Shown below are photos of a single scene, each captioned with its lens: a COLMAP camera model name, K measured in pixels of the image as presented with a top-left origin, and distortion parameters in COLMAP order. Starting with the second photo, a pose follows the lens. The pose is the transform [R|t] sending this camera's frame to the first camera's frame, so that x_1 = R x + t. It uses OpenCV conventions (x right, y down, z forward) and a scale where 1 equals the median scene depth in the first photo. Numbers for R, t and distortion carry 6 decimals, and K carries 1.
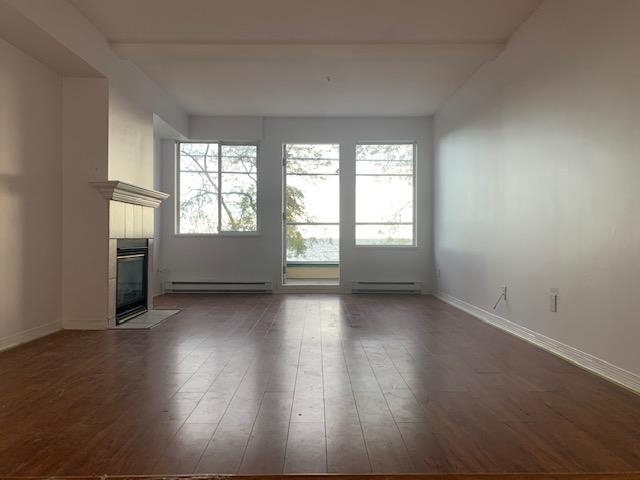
lens RADIAL K [[493.2, 0, 320.0], [0, 493.2, 240.0], [0, 0, 1]] dist [0.059590, -0.044309]
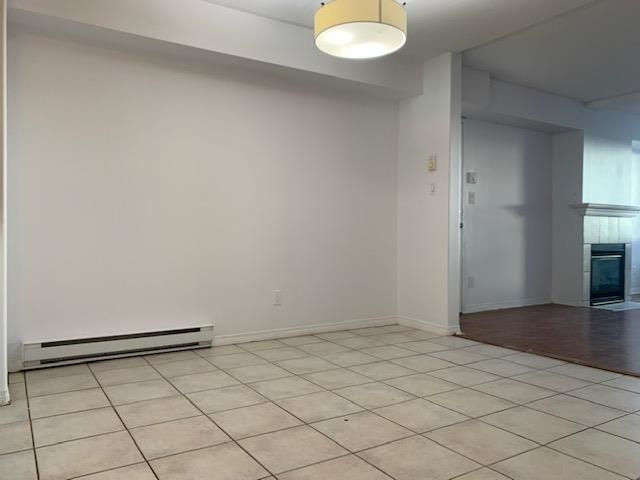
lens RADIAL K [[493.2, 0, 320.0], [0, 493.2, 240.0], [0, 0, 1]] dist [0.059590, -0.044309]
pose [[0.526492, 0.000779, -0.850180, 0.312422], [-0.004365, 0.999989, -0.001787, -0.005354], [0.850169, 0.004652, 0.526490, -0.306400]]
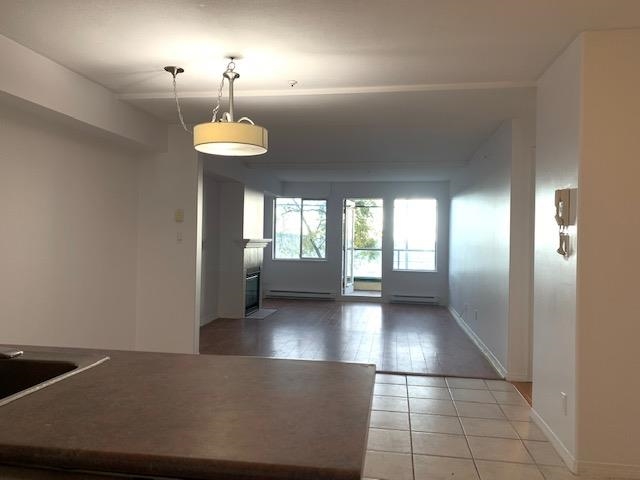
lens RADIAL K [[493.2, 0, 320.0], [0, 493.2, 240.0], [0, 0, 1]] dist [0.059590, -0.044309]
pose [[0.987068, 0.020571, -0.158978, 0.119515], [-0.020489, 0.999788, 0.002155, -0.098768], [0.158989, 0.001131, 0.987280, -0.619958]]
